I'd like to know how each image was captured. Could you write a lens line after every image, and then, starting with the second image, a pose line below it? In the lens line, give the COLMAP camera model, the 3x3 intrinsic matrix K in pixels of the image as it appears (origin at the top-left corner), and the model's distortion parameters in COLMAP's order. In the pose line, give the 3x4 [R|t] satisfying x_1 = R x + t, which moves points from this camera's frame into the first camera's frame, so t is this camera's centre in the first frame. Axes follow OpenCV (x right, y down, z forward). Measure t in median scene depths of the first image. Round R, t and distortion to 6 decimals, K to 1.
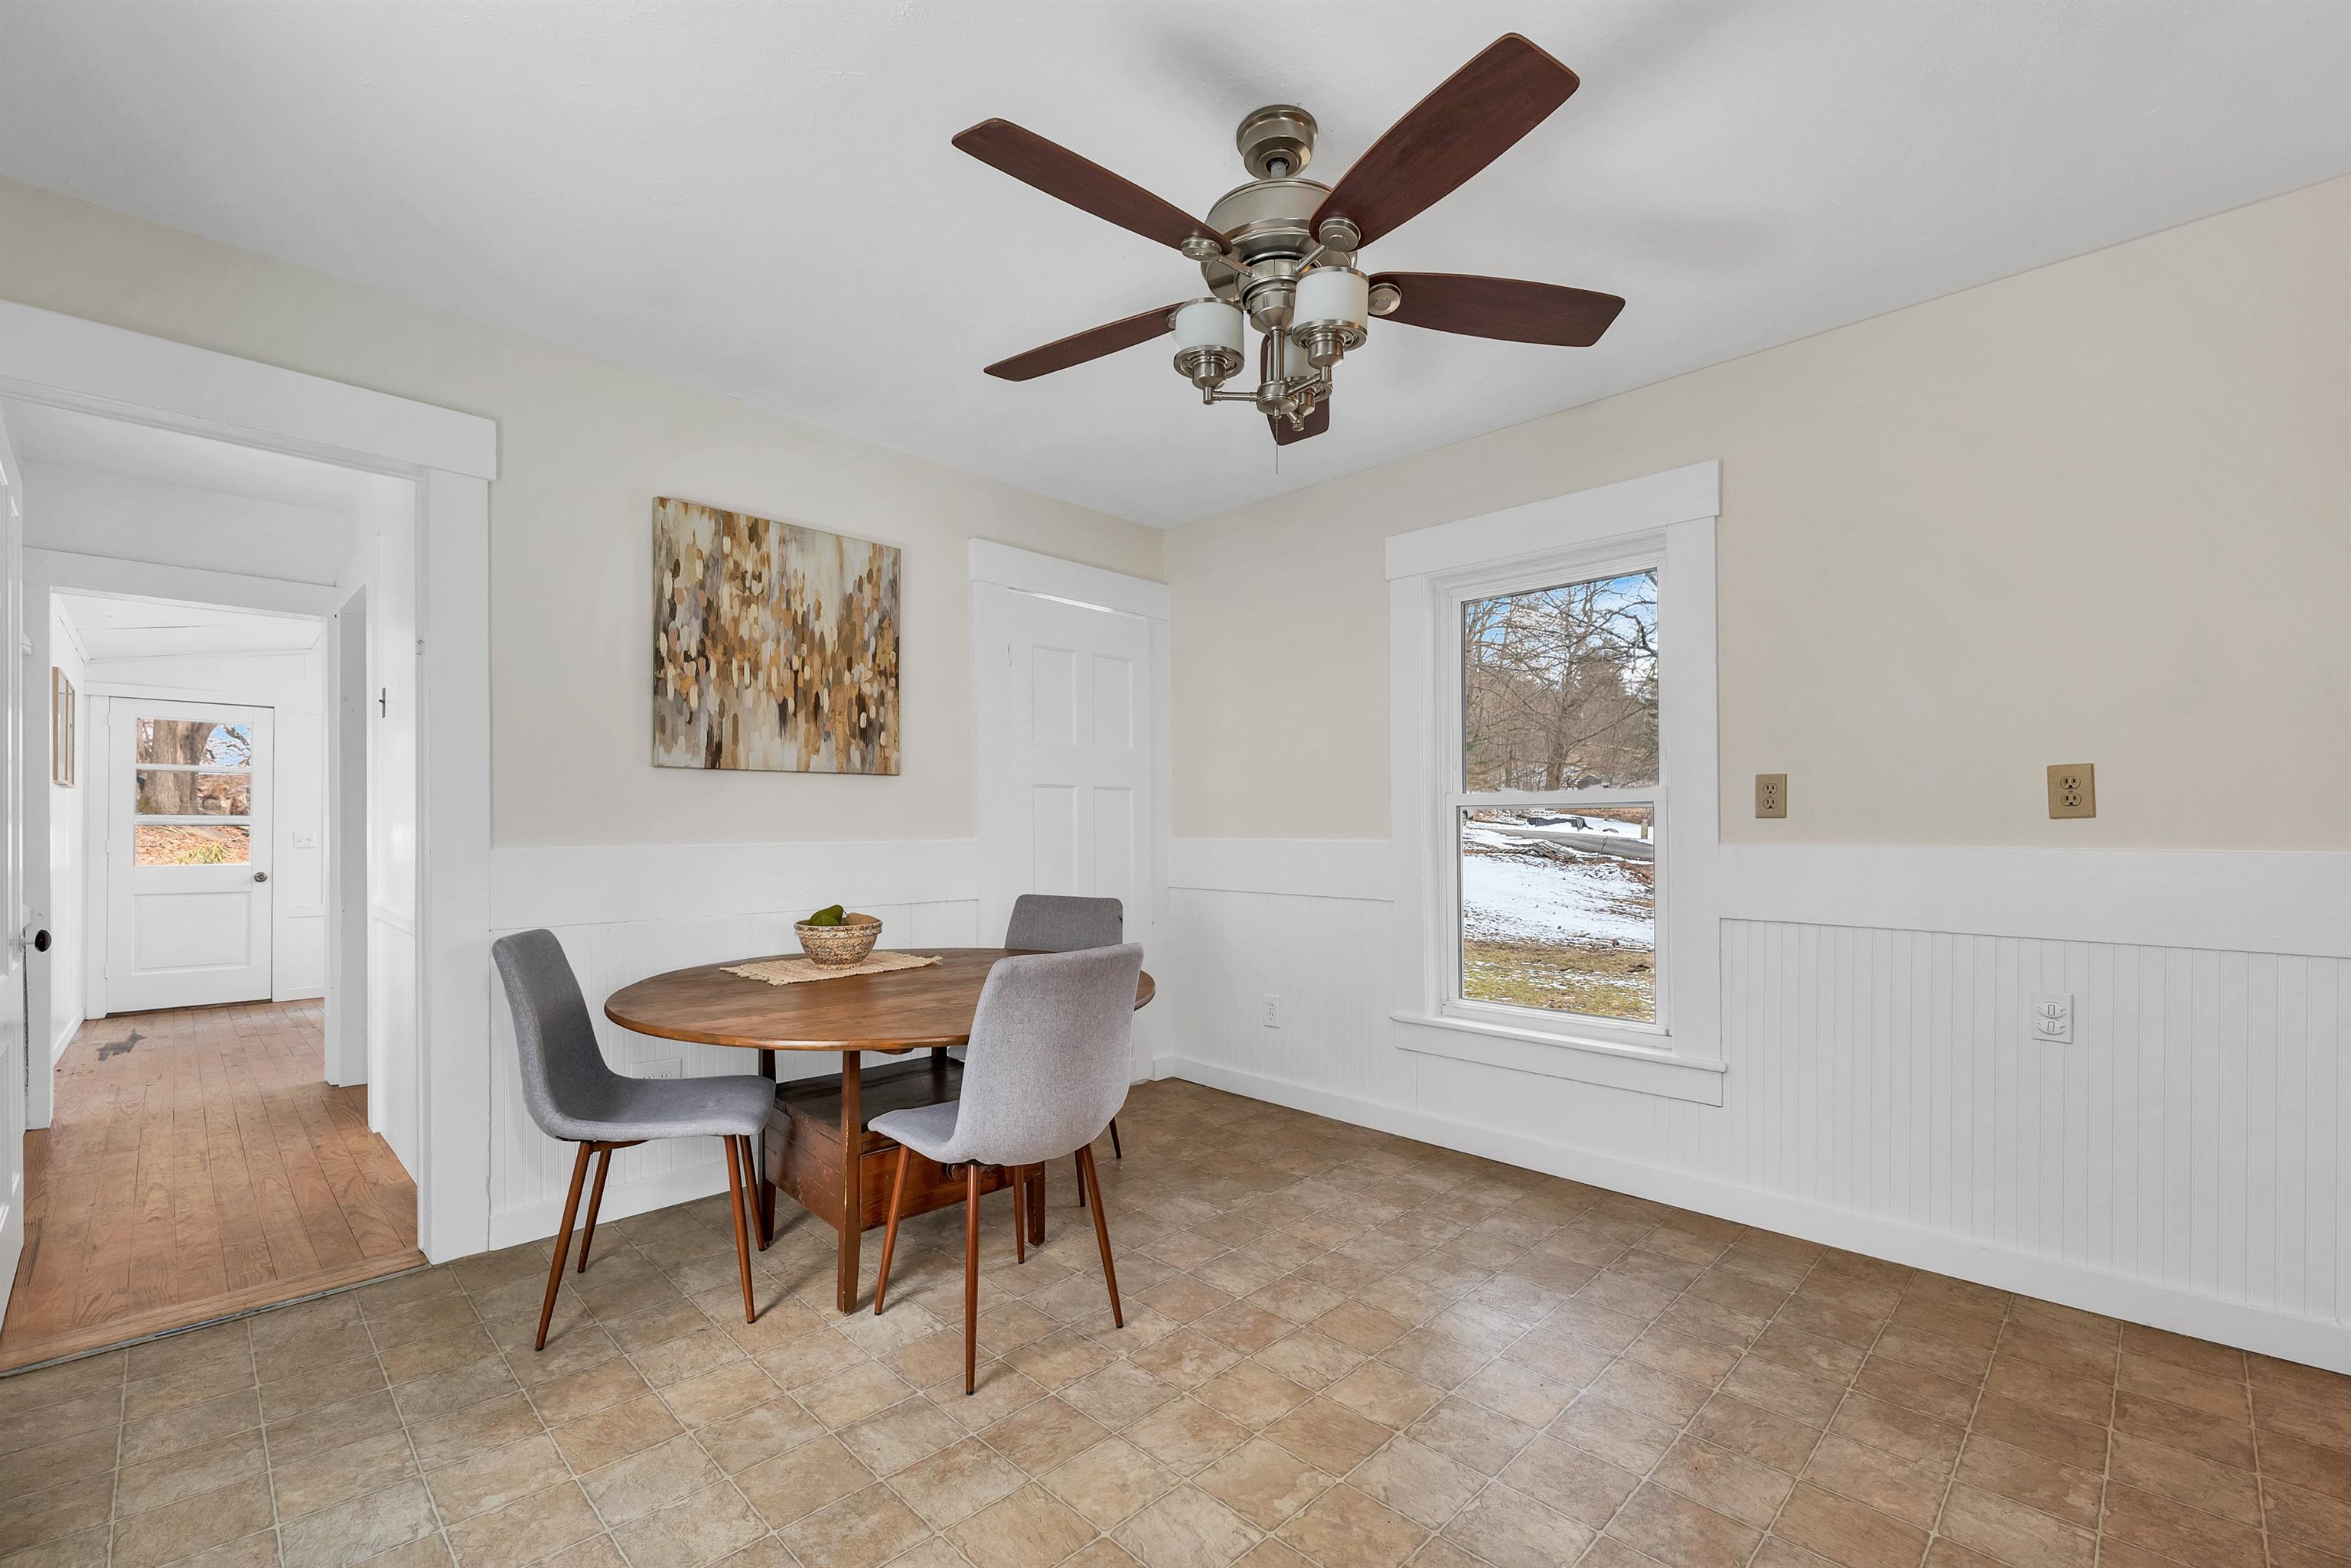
lens RADIAL K [[987.2, 0, 1176.0], [0, 987.2, 794.7], [0, 0, 1]] dist [0.001461, -0.000224]
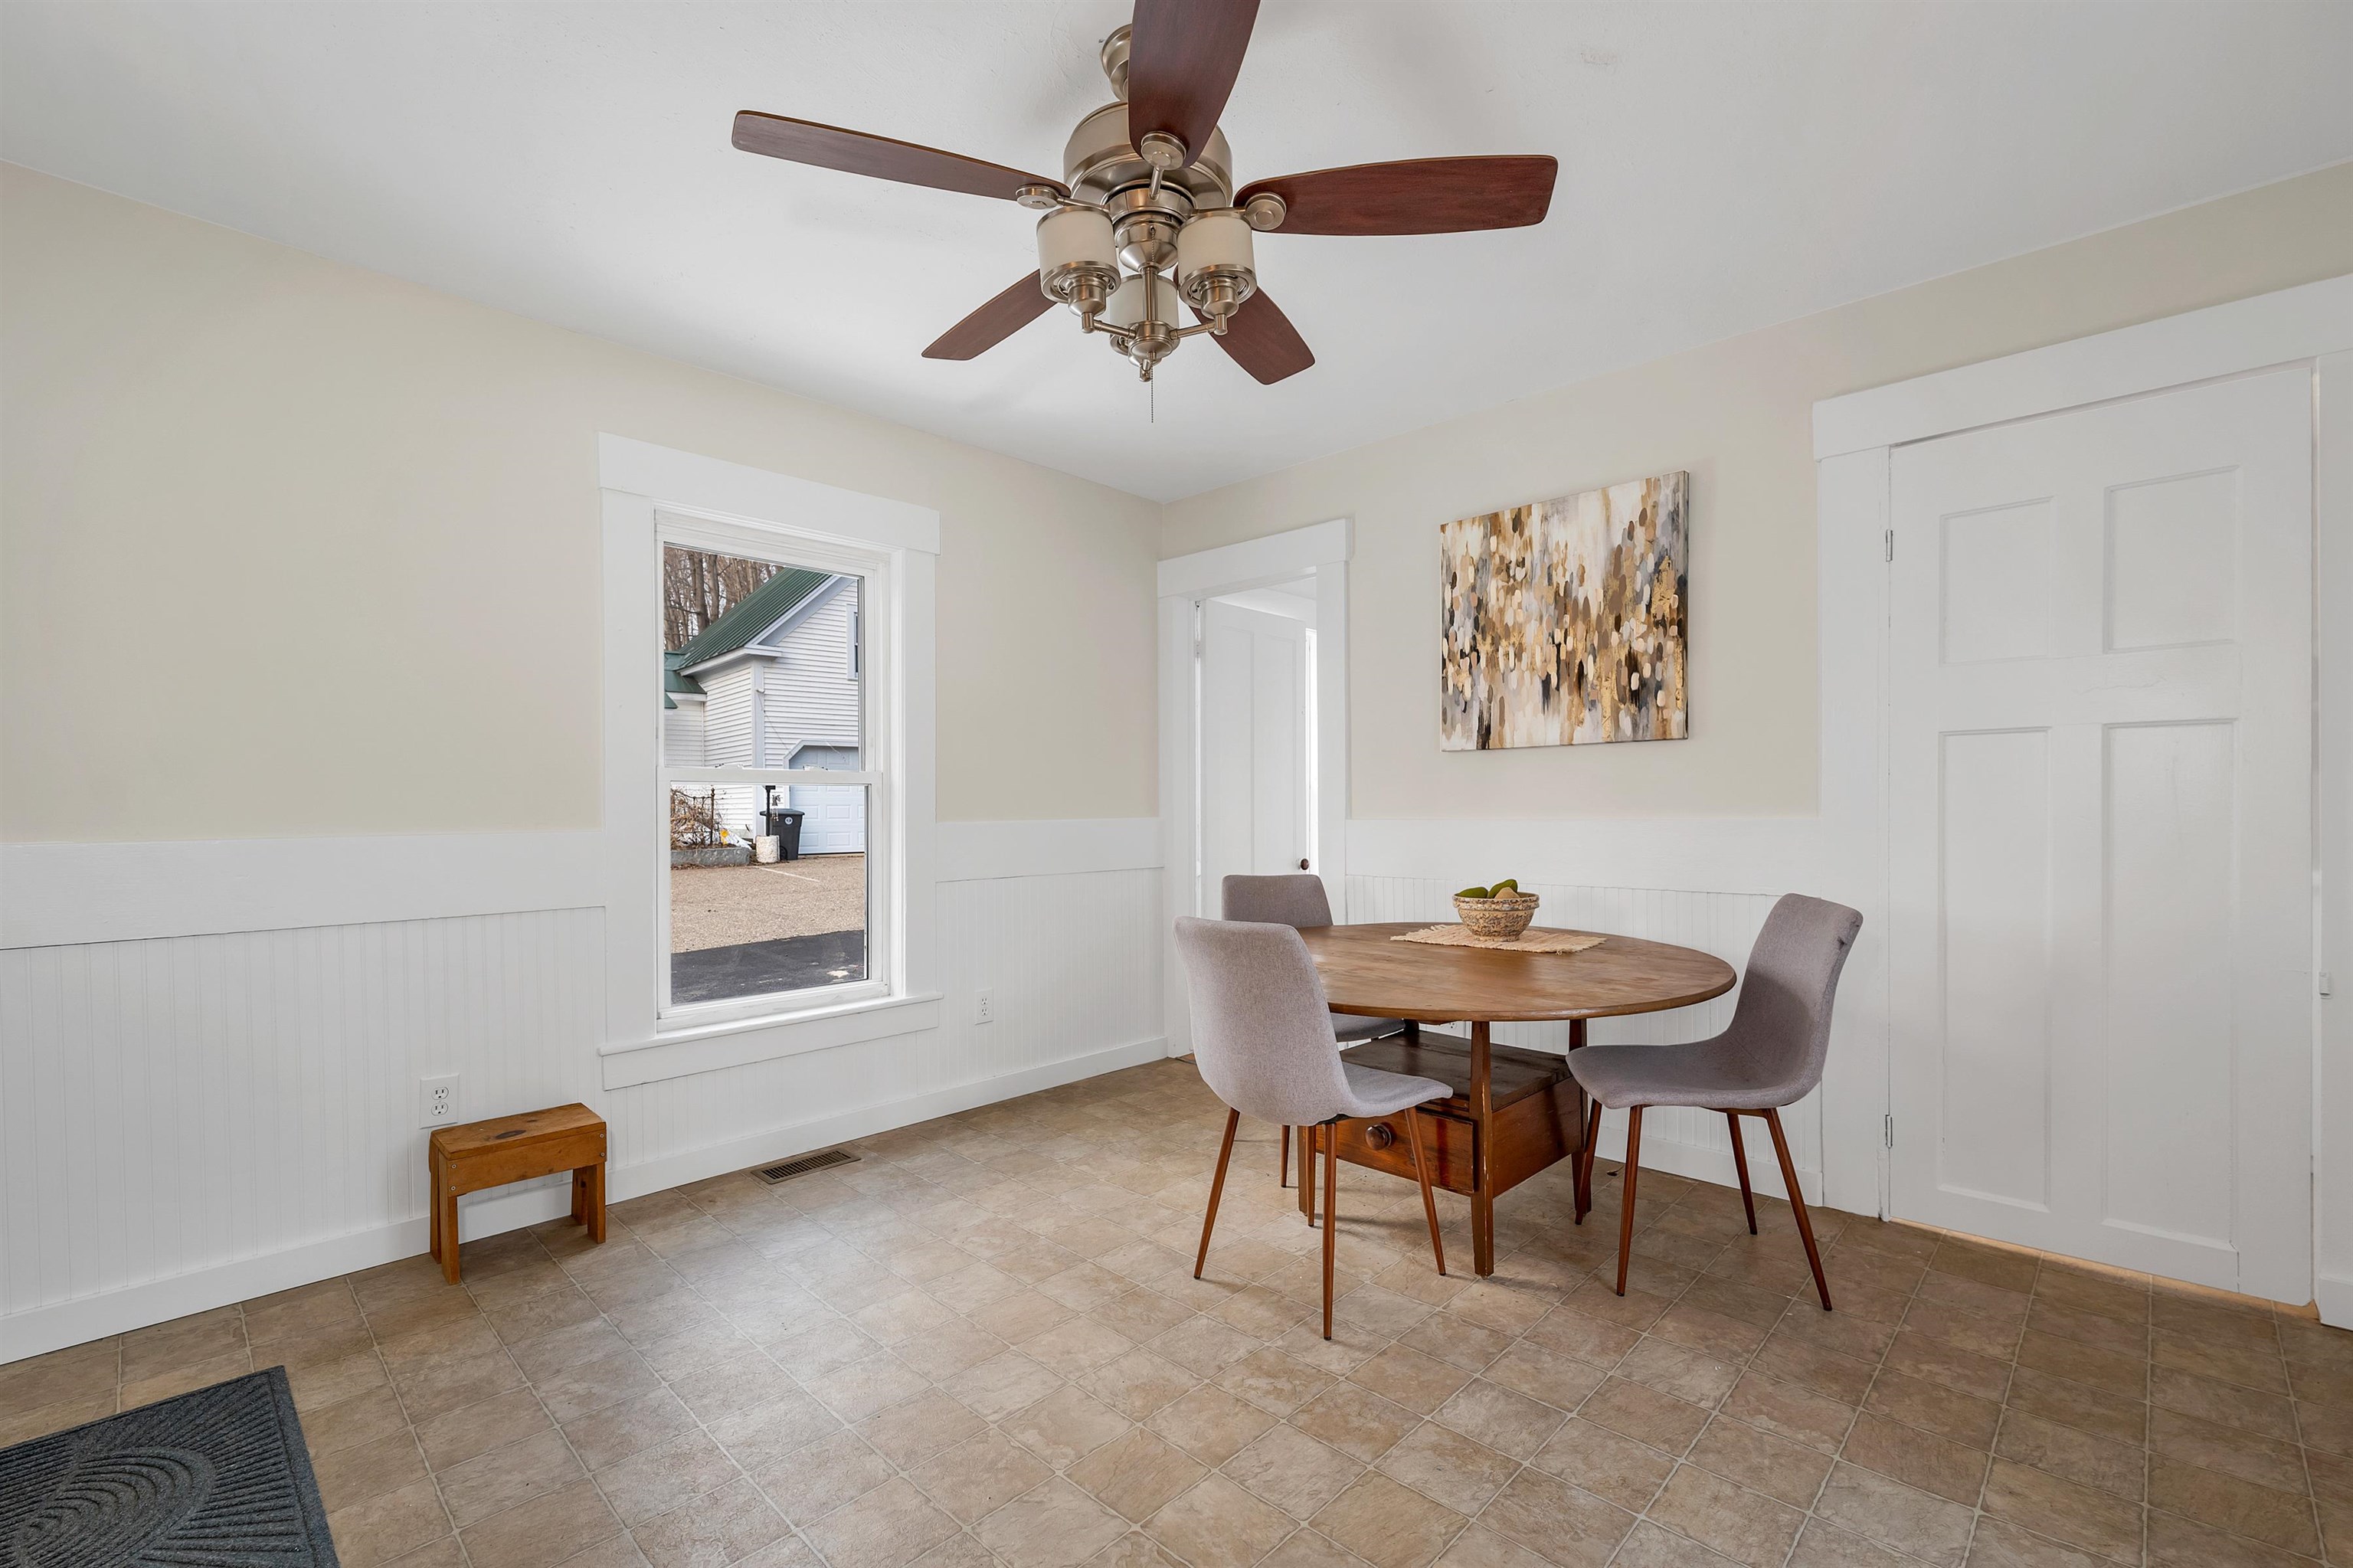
lens RADIAL K [[1006.8, 0, 1175.1], [0, 1006.8, 780.1], [0, 0, 1]] dist [0.013374, 0.000104]
pose [[0.023265, -0.014376, -0.999626, 0.633239], [0.051810, 0.998570, -0.013155, 0.005150], [0.998386, -0.051484, 0.023976, 0.590961]]
